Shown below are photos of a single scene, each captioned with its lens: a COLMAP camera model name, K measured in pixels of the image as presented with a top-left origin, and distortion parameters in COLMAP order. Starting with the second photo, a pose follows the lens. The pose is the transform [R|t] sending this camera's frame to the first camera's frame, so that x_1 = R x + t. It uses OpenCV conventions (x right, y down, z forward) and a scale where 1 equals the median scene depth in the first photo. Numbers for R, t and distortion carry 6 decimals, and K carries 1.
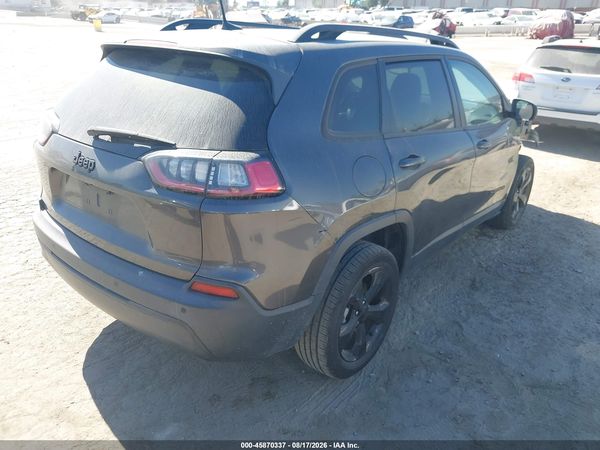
lens RADIAL K [[466.9, 0, 299.1], [0, 466.9, 225.1], [0, 0, 1]] dist [-0.013108, 0.009199]
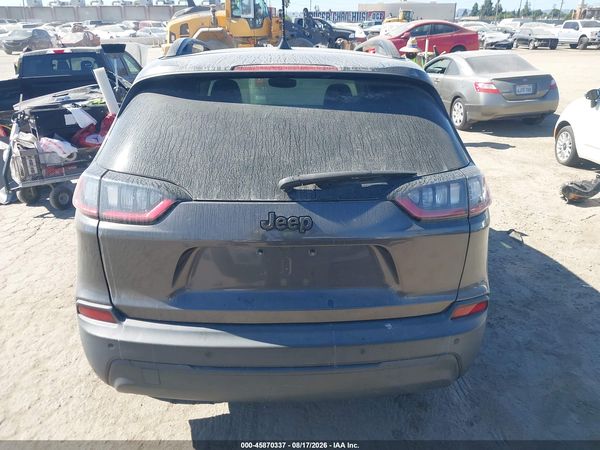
lens RADIAL K [[466.9, 0, 299.3], [0, 466.9, 224.6], [0, 0, 1]] dist [-0.013108, 0.009199]
pose [[0.752526, -0.260692, 0.604767, -0.233302], [0.274502, 0.958904, 0.071778, -0.046698], [-0.598626, 0.111995, 0.793161, 0.094850]]
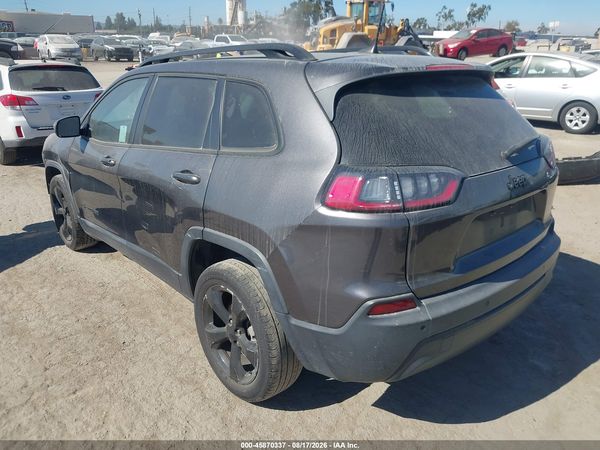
lens RADIAL K [[466.9, 0, 298.4], [0, 466.9, 225.6], [0, 0, 1]] dist [-0.013108, 0.009199]
pose [[0.200260, -0.359569, 0.911376, -0.381356], [0.392789, 0.881656, 0.261535, -0.126953], [-0.897559, 0.305603, 0.317795, 0.285117]]
